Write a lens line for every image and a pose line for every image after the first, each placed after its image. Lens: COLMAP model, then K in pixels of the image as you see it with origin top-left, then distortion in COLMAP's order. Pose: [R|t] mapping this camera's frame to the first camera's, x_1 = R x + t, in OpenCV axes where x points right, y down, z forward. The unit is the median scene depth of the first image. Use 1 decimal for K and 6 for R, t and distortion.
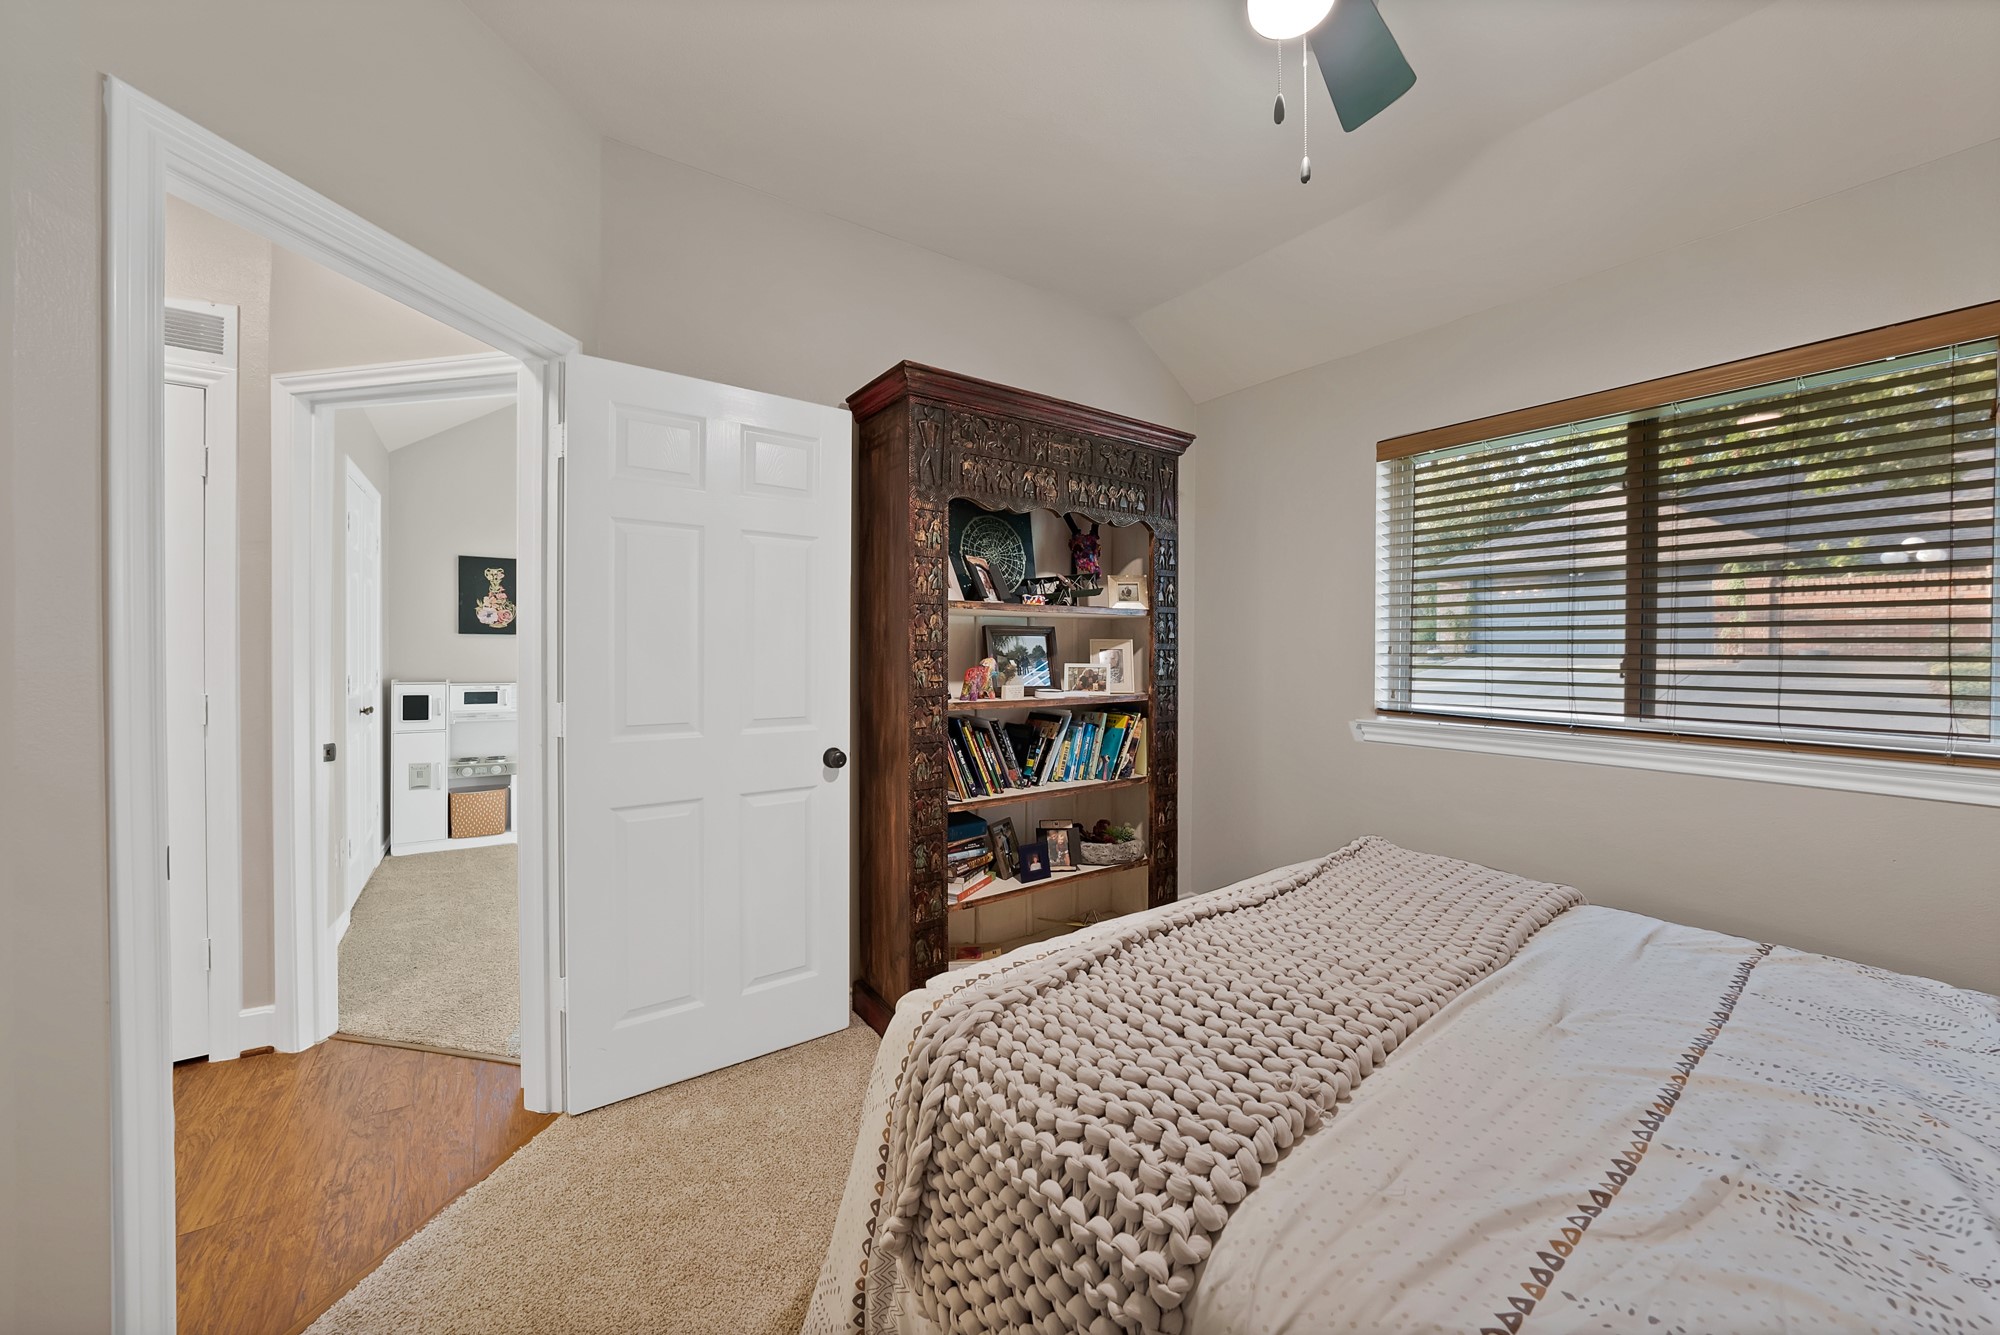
lens RADIAL K [[714.6, 0, 990.8], [0, 714.6, 661.9], [0, 0, 1]] dist [-0.015923, 0.000437]
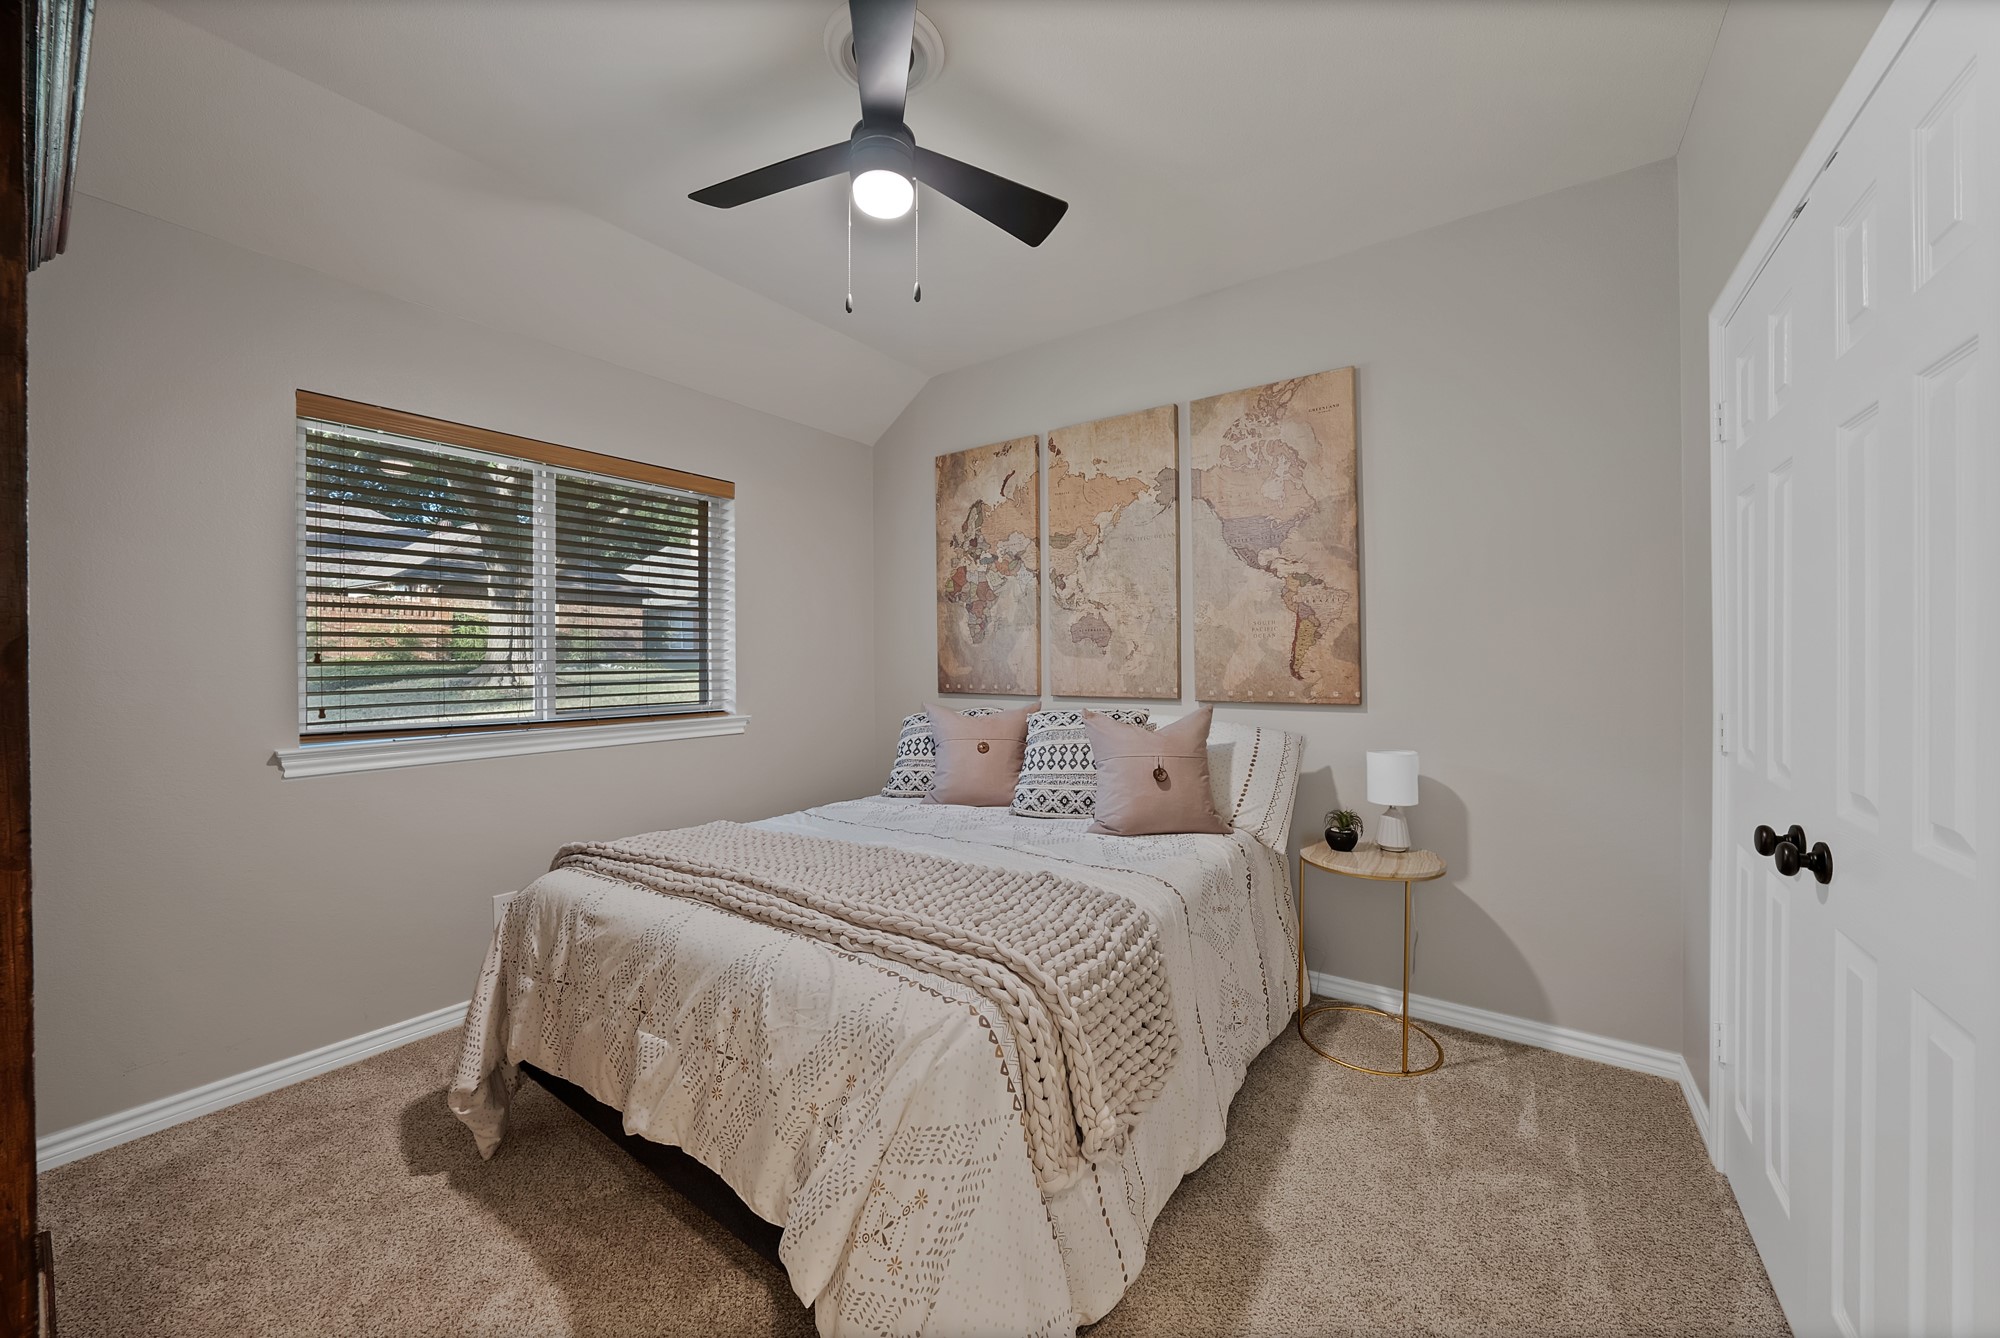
lens RADIAL K [[721.5, 0, 1007.4], [0, 721.5, 661.3], [0, 0, 1]] dist [-0.029403, 0.006713]
pose [[-0.319021, -0.000339, 0.947748, -0.721320], [0.013557, 0.999896, 0.004921, -0.006175], [-0.947651, 0.014418, -0.318983, 0.875420]]
